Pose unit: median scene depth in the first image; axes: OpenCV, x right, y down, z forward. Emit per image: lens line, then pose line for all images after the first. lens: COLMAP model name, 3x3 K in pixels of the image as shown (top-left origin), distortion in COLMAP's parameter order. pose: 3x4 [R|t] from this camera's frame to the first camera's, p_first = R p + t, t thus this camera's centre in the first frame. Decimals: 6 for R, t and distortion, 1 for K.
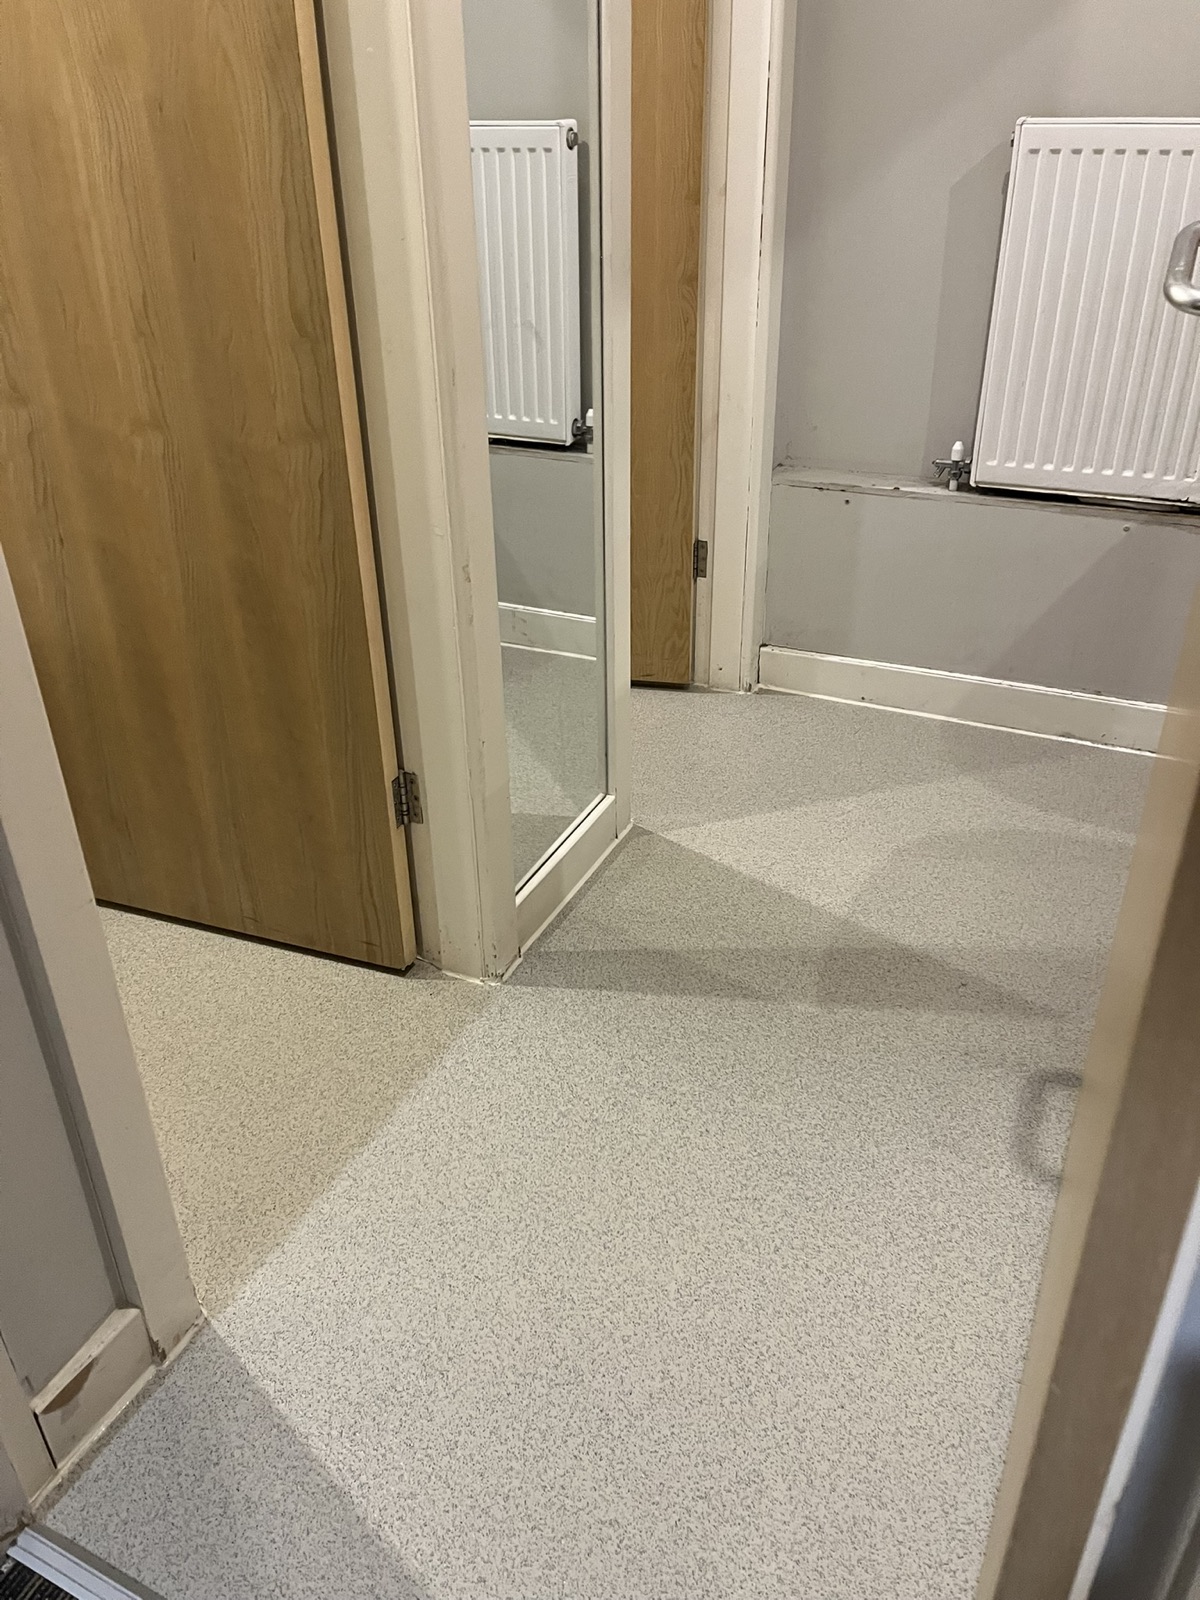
lens RADIAL K [[1198.6, 0, 599.0], [0, 1198.6, 800.0], [0, 0, 1]] dist [0.007197, -0.010156]
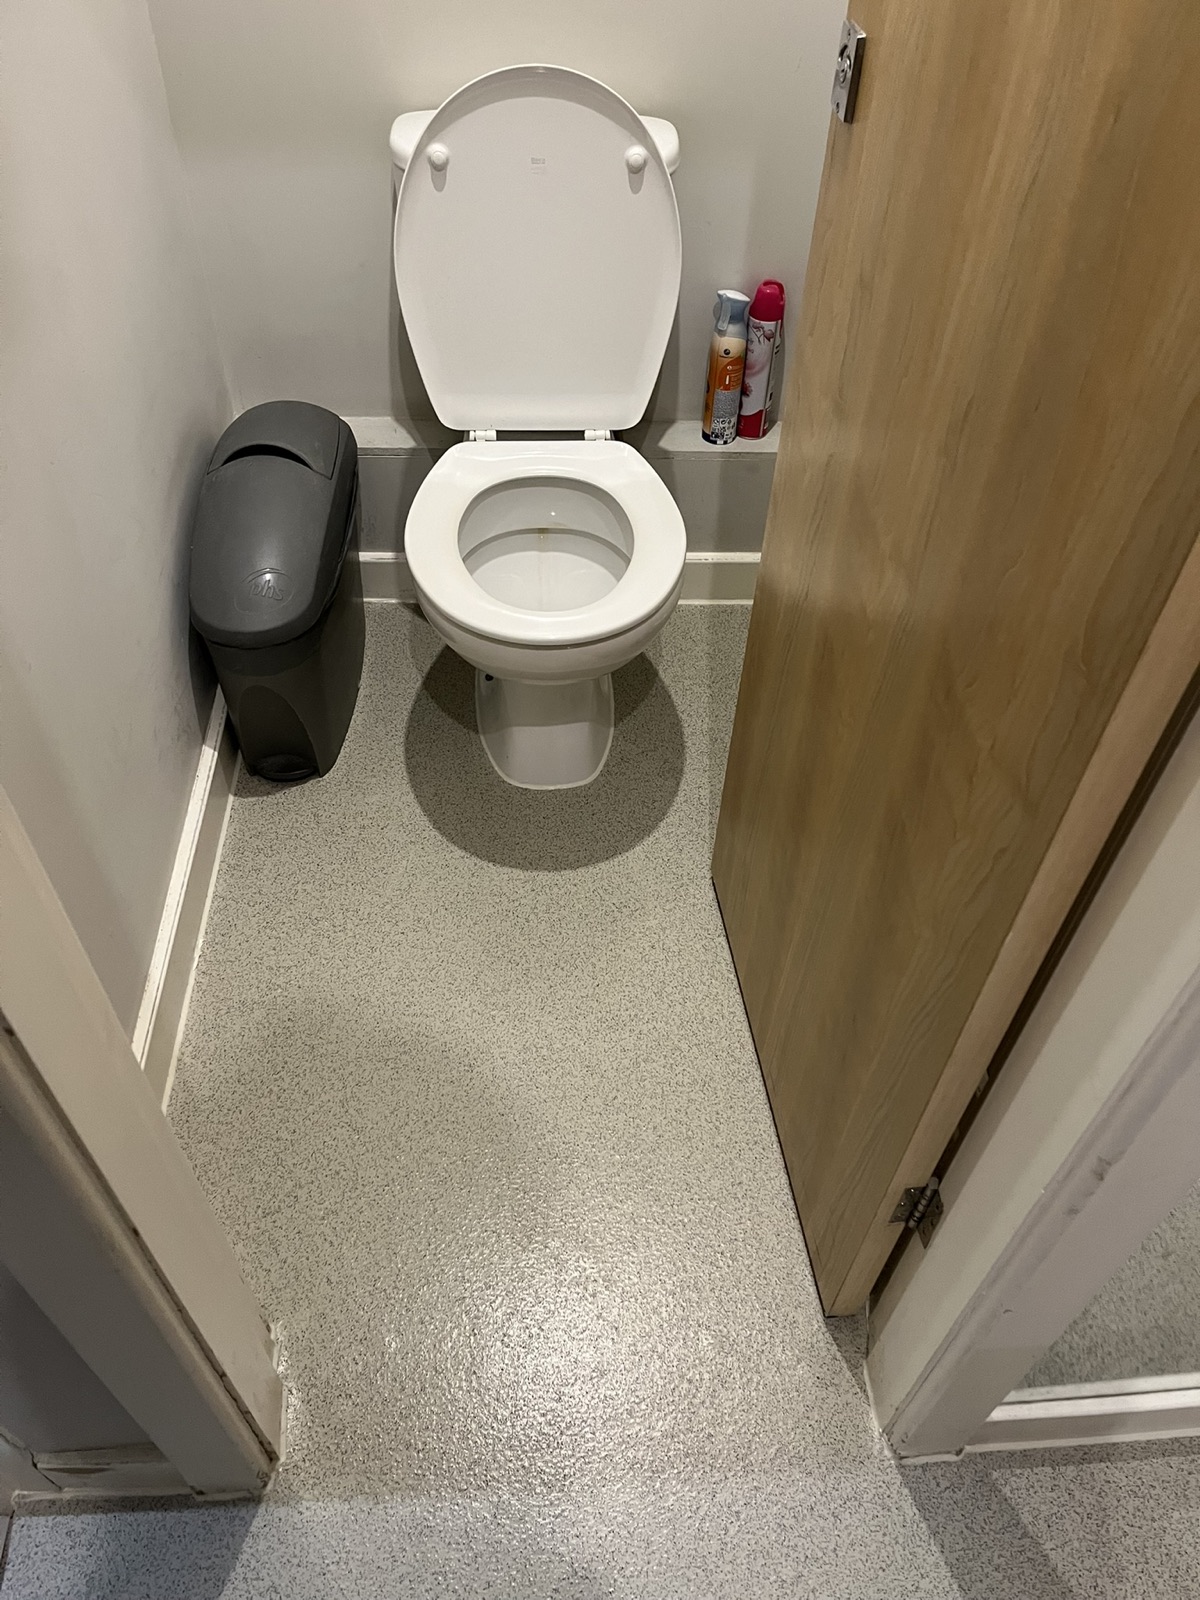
lens RADIAL K [[1198.6, 0, 599.1], [0, 1198.6, 794.9], [0, 0, 1]] dist [0.007197, -0.010156]
pose [[0.486404, 0.659808, -0.572769, -0.023067], [-0.457414, 0.750826, 0.476480, -0.385058], [0.744435, 0.030231, 0.667010, 0.419424]]
